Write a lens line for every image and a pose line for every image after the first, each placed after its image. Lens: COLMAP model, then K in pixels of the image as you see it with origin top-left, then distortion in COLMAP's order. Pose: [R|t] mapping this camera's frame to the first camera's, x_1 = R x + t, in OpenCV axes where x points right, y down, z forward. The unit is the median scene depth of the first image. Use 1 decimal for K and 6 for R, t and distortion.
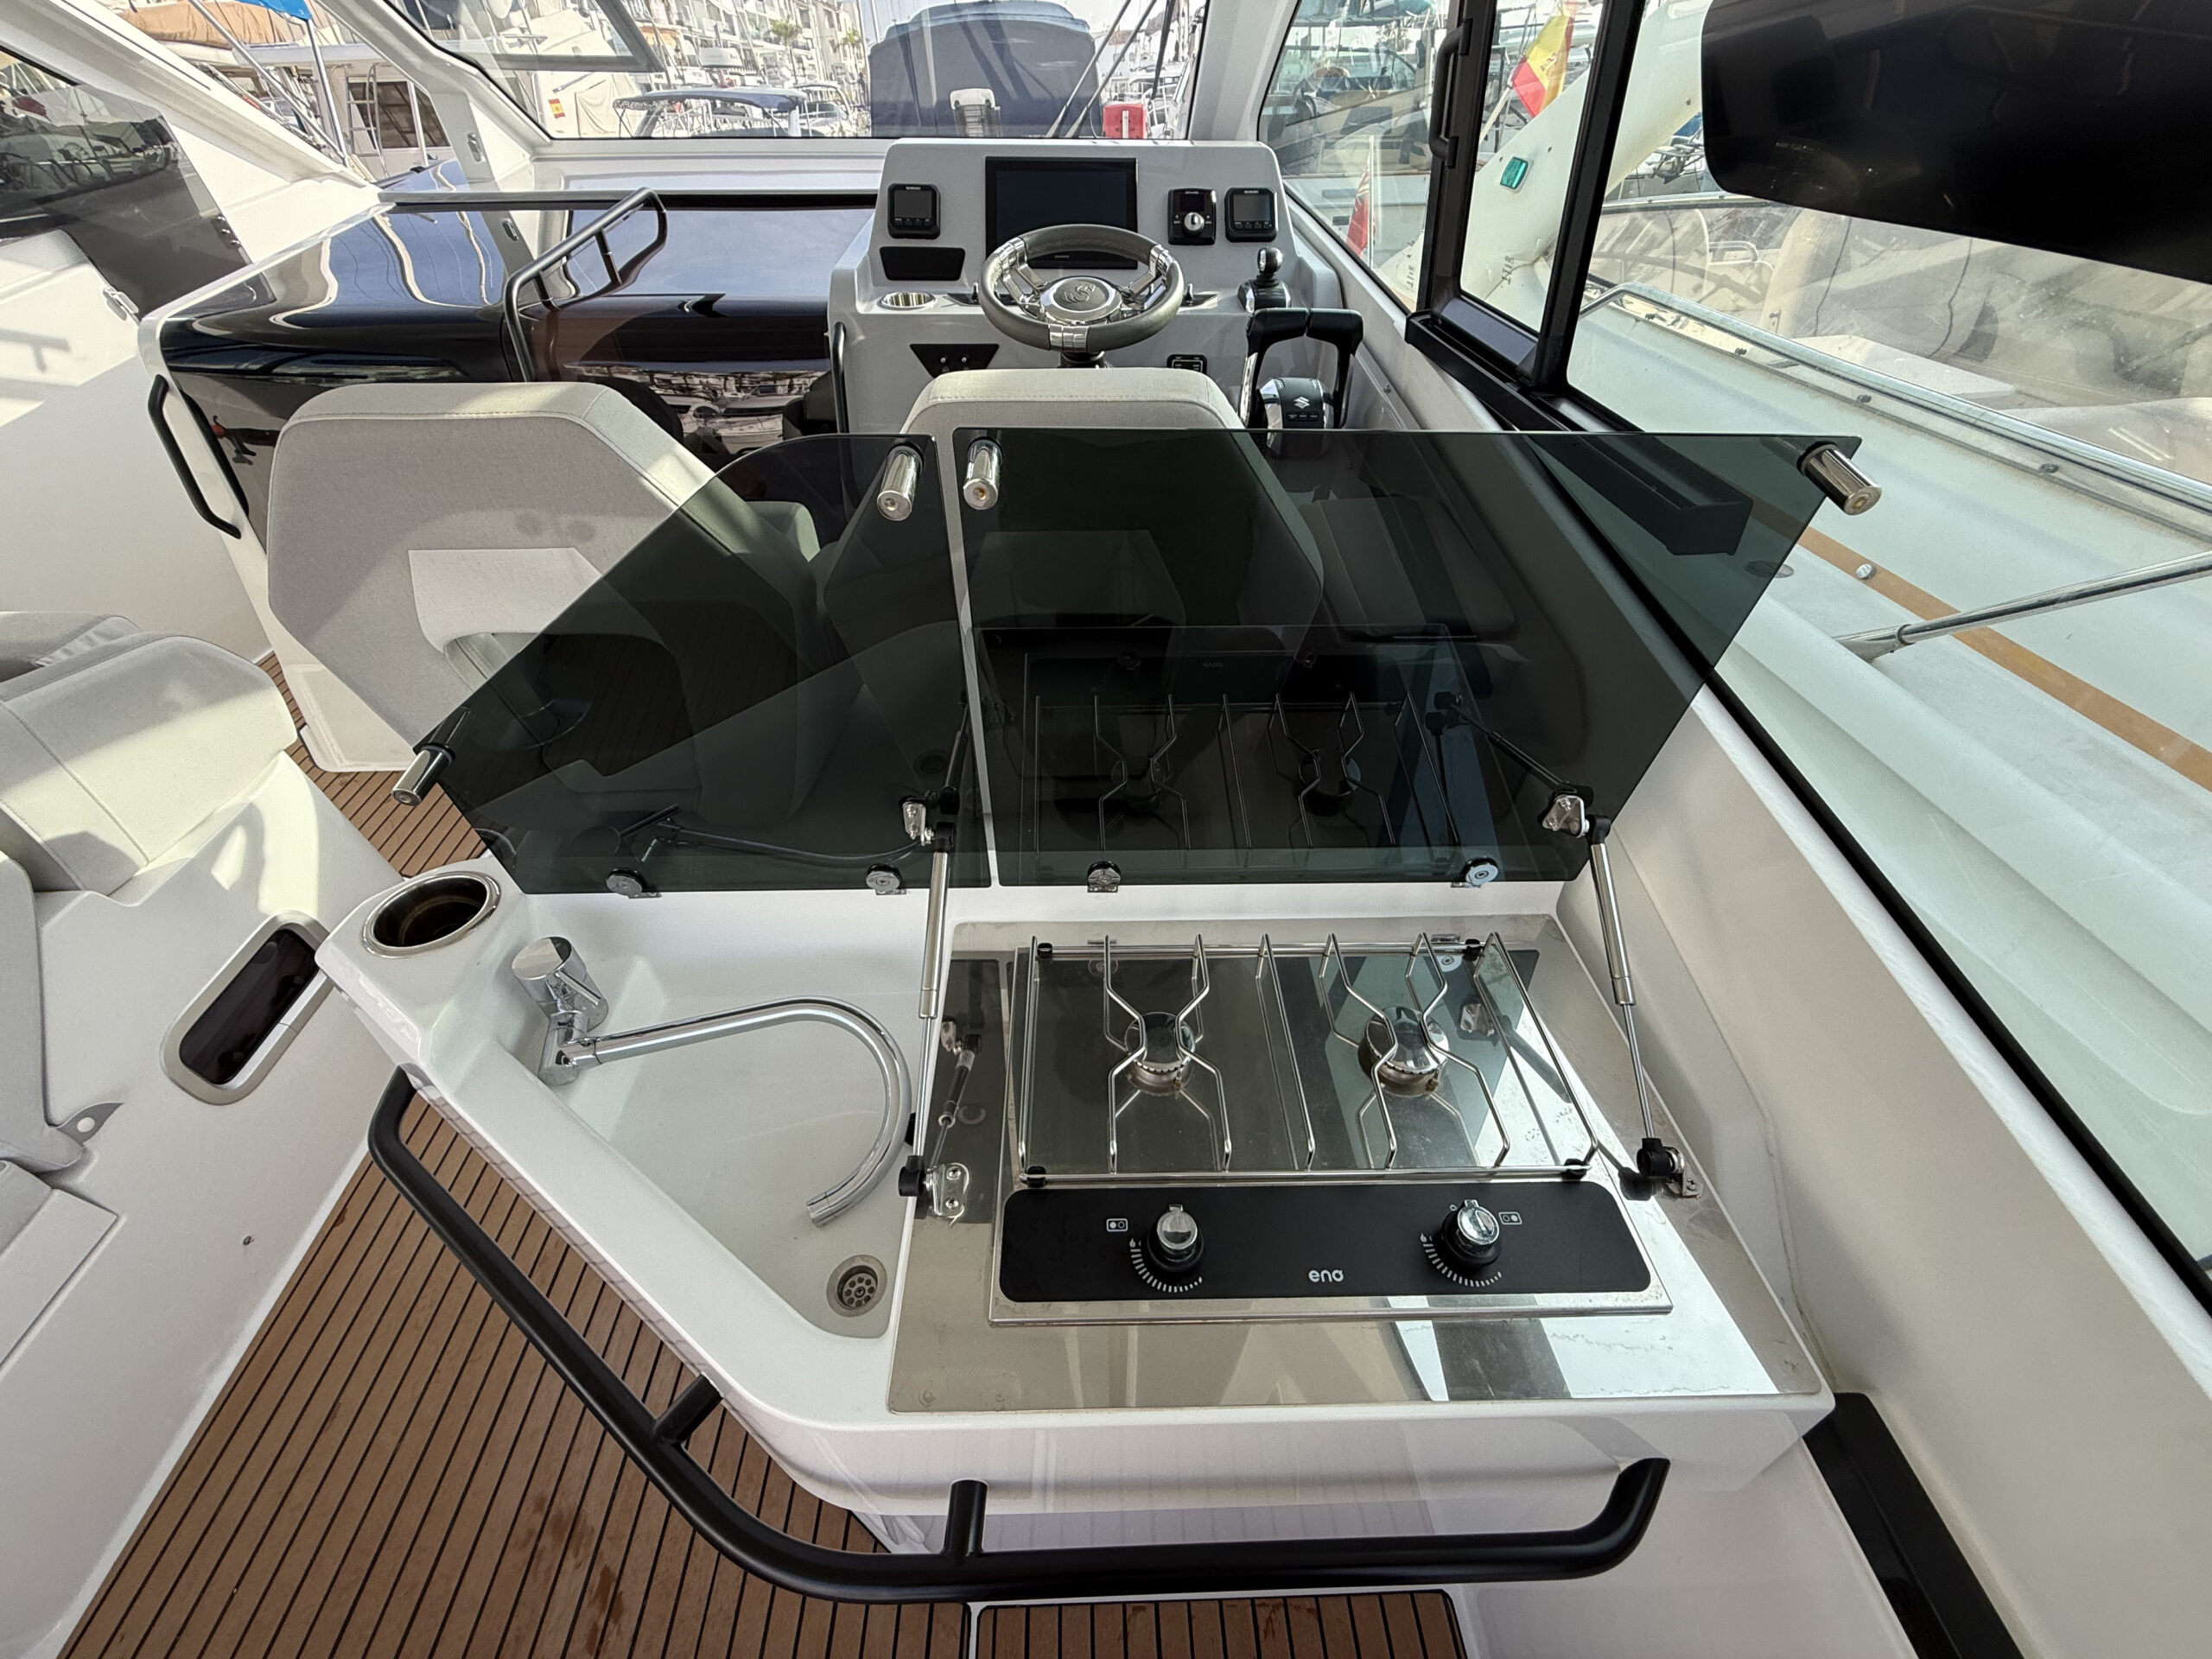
lens RADIAL K [[885.6, 0, 1120.2], [0, 885.6, 810.5], [0, 0, 1]] dist [0.002402, -0.000027]
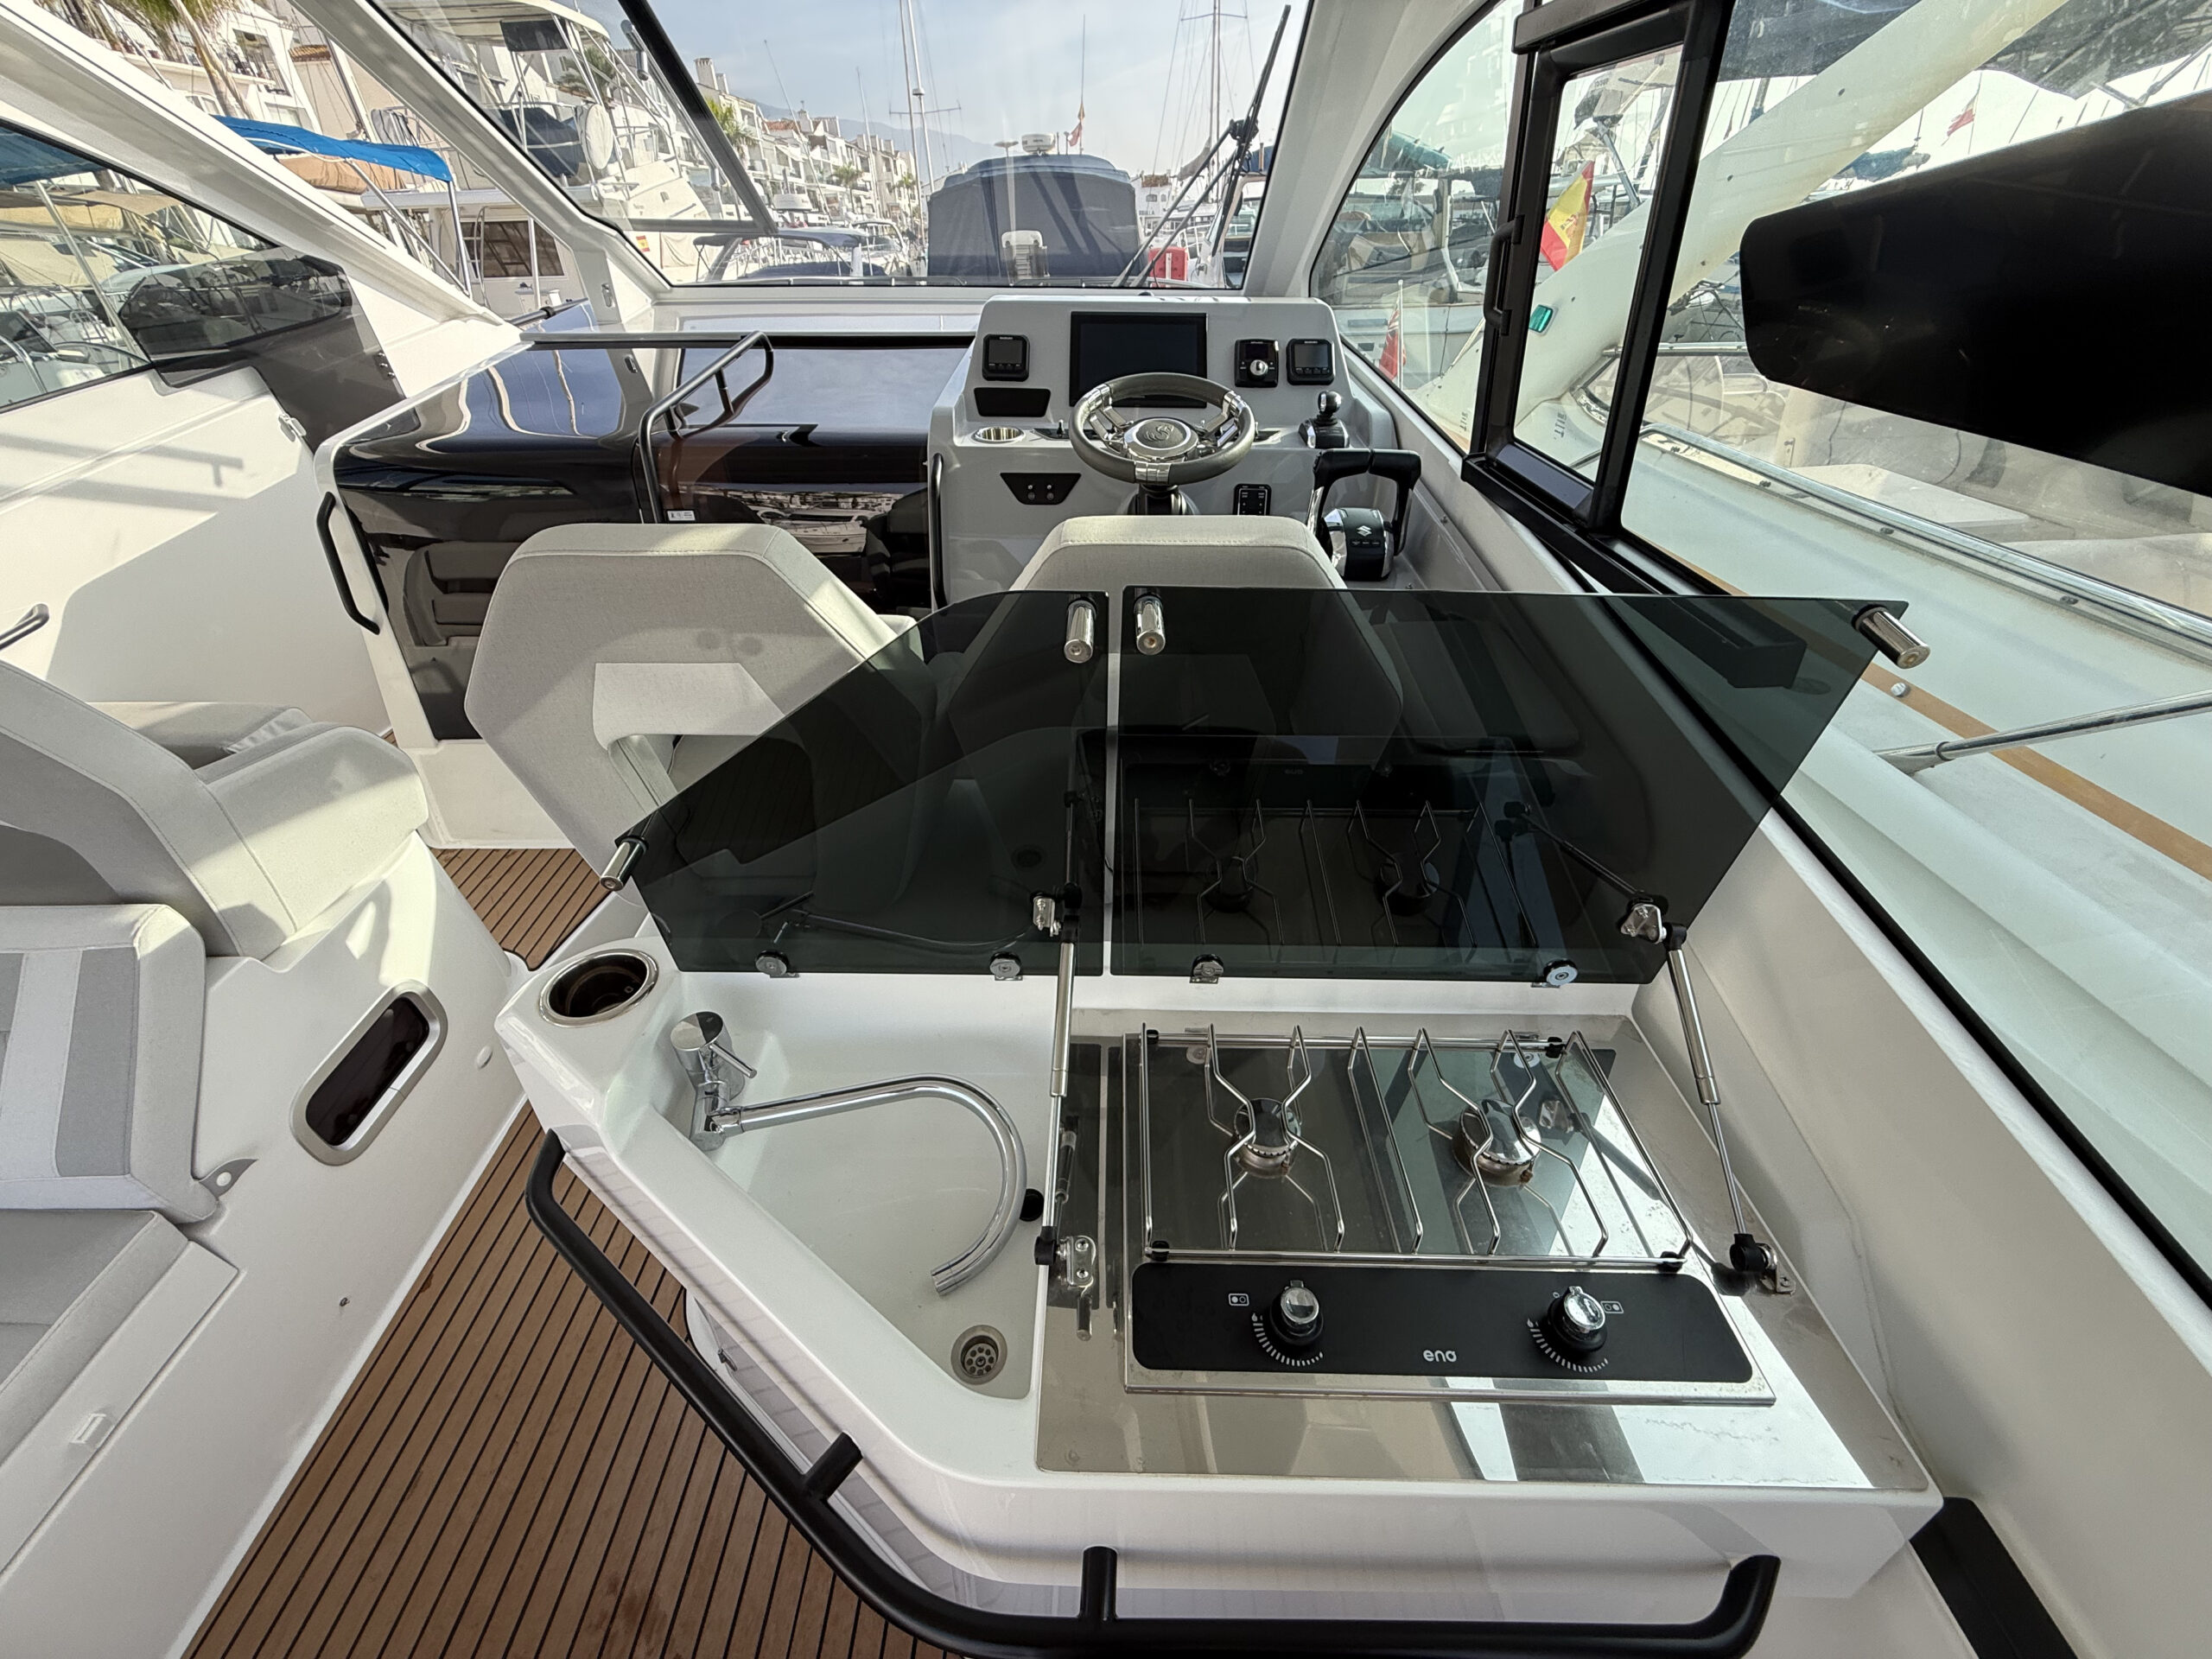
lens RADIAL K [[885.6, 0, 1113.8], [0, 885.6, 814.8], [0, 0, 1]] dist [0.002402, -0.000027]
pose [[0.999411, 0.021000, -0.027156, -0.082885], [-0.023468, 0.995292, -0.094039, -0.005862], [0.025053, 0.094621, 0.995198, -0.073147]]
